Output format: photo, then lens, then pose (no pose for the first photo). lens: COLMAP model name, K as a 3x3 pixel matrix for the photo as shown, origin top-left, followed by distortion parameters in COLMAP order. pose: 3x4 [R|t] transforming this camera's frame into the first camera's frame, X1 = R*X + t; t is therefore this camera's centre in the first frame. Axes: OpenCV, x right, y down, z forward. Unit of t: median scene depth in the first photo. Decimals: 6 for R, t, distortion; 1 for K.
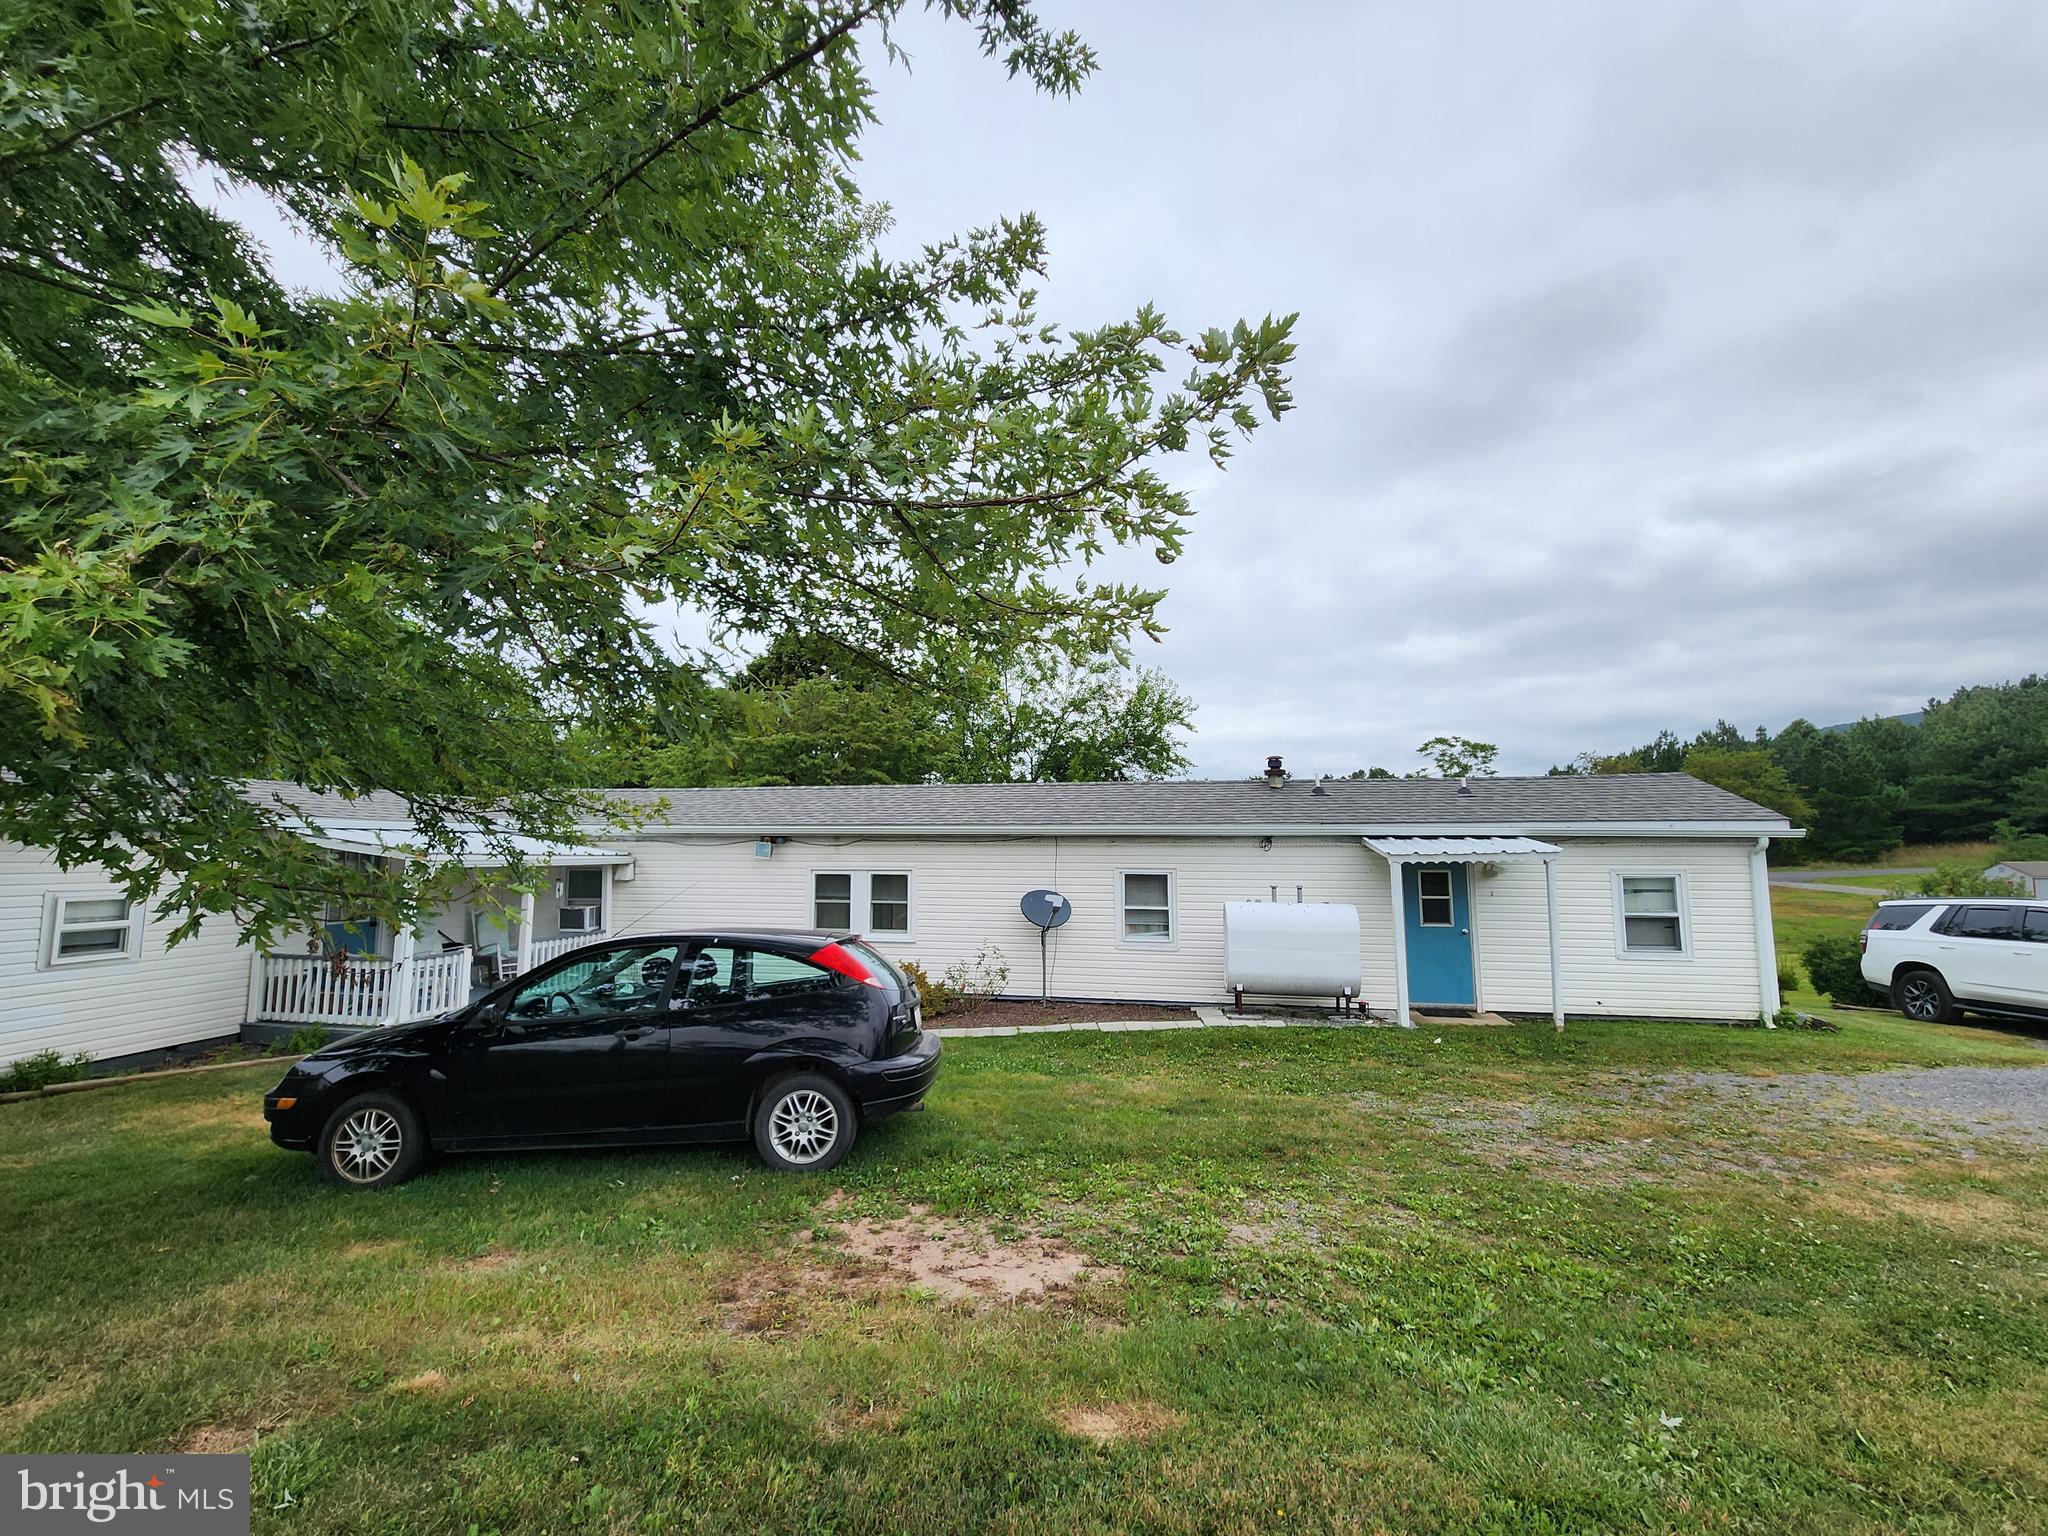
lens RADIAL K [[842.2, 0, 1016.8], [0, 842.2, 763.6], [0, 0, 1]] dist [0.000454, -0.002350]
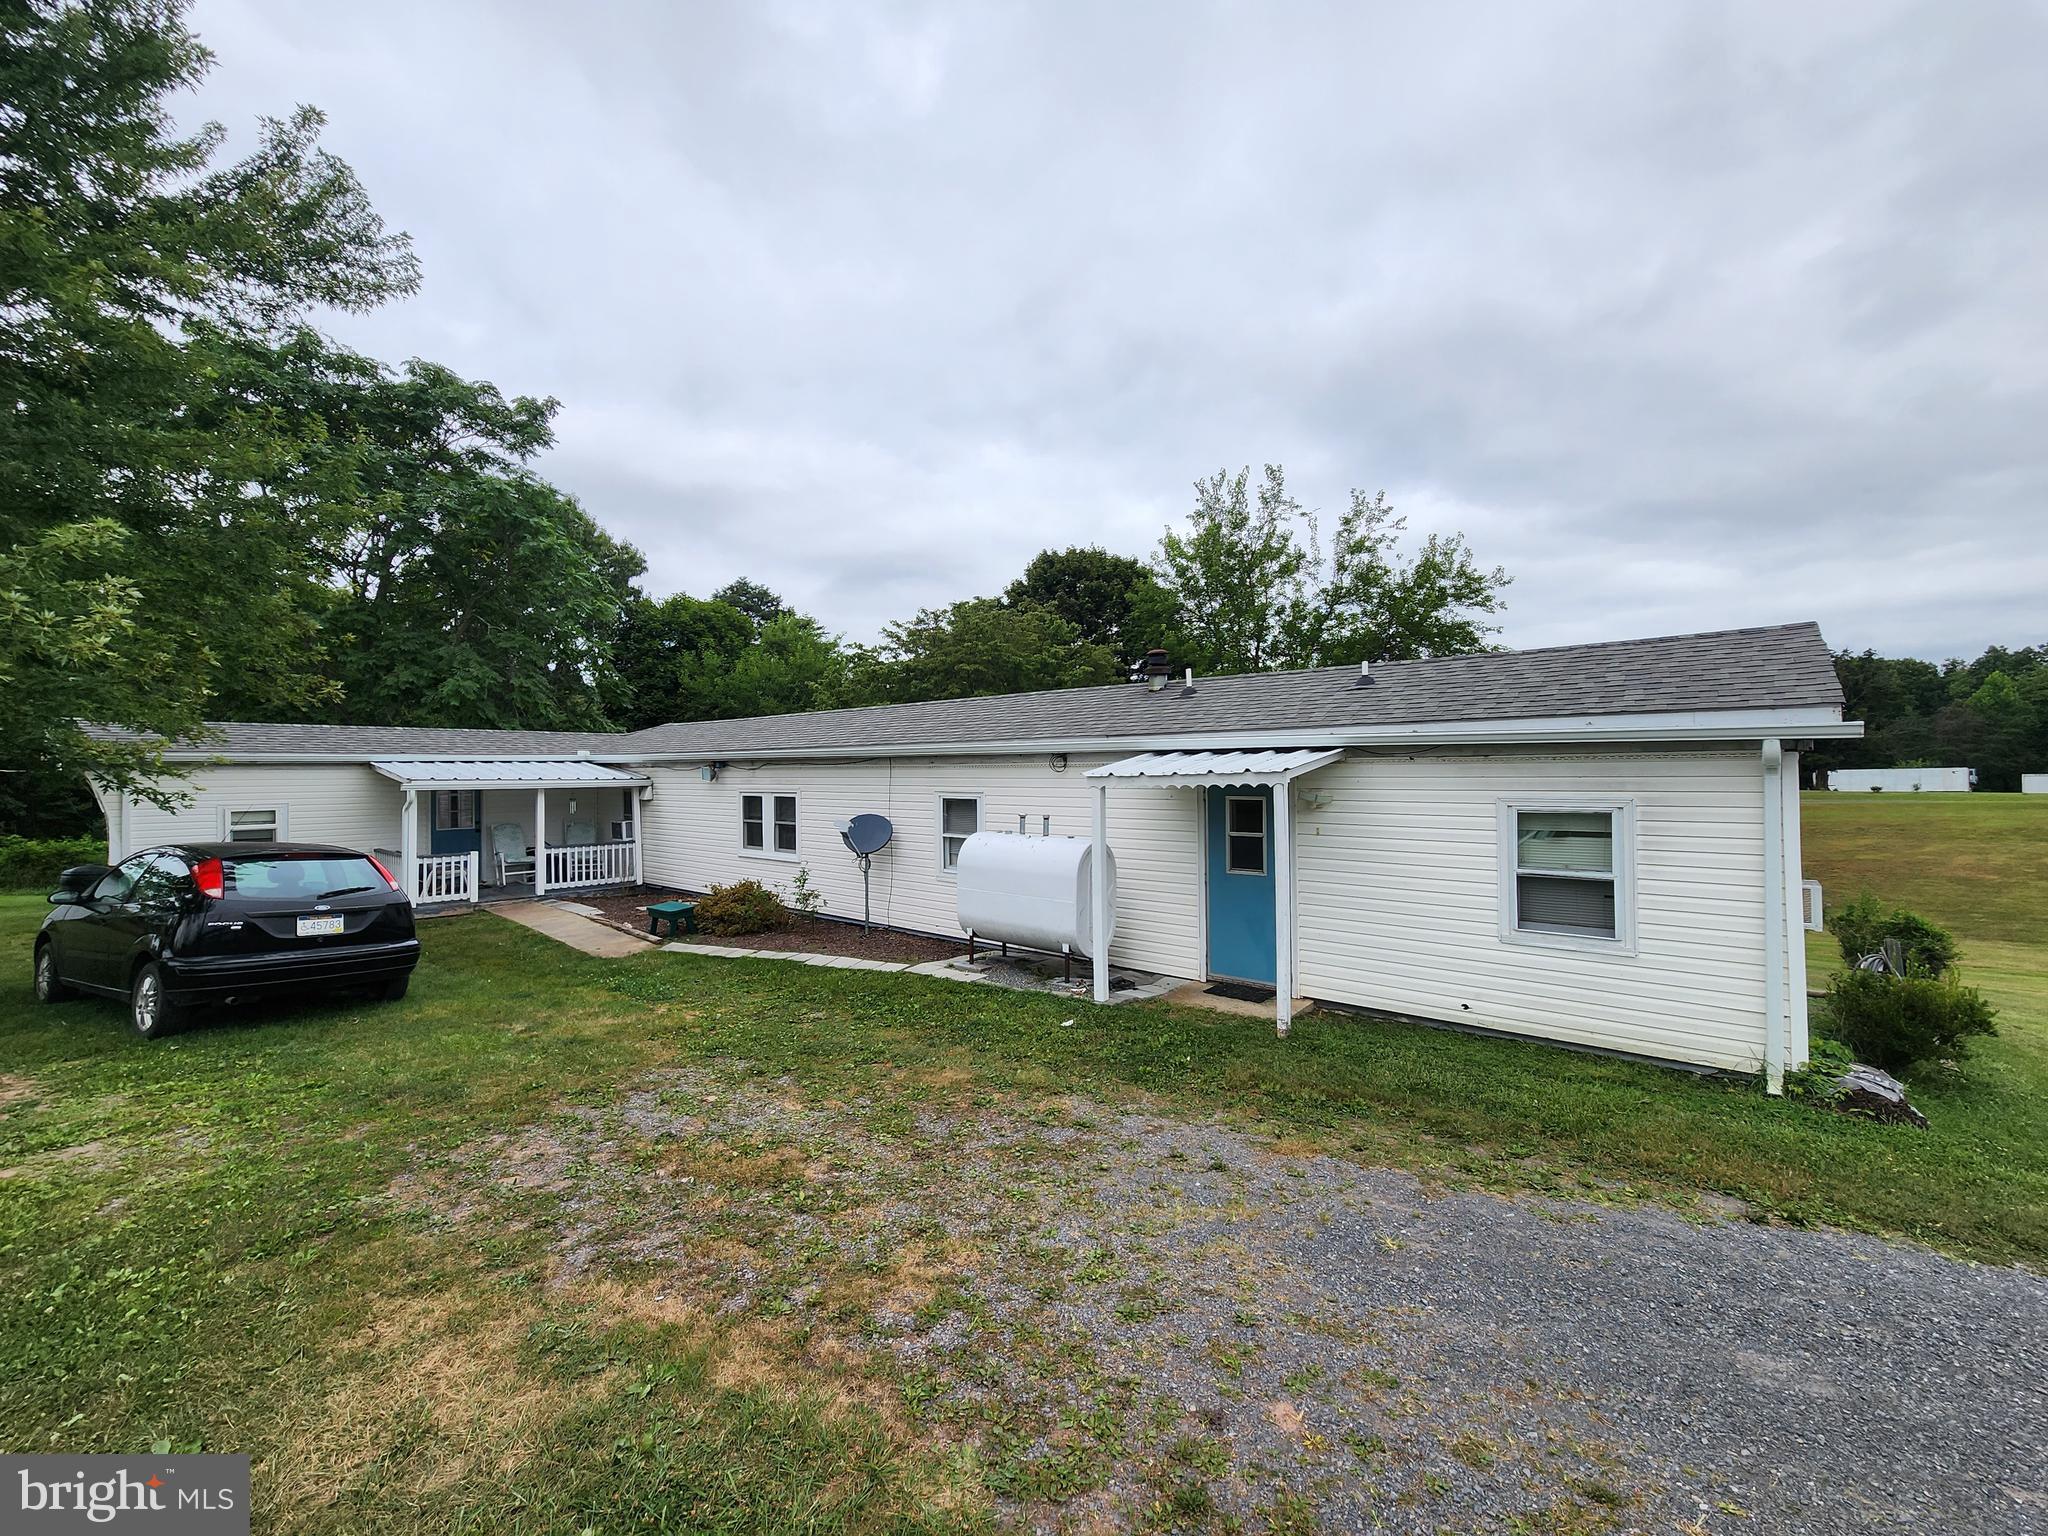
lens RADIAL K [[842.2, 0, 1021.3], [0, 842.2, 782.0], [0, 0, 1]] dist [0.000454, -0.002350]
pose [[0.856264, -0.002152, -0.516534, 0.731475], [0.064944, 0.992504, 0.103524, 0.028949], [0.512439, -0.122190, 0.849986, 0.308094]]
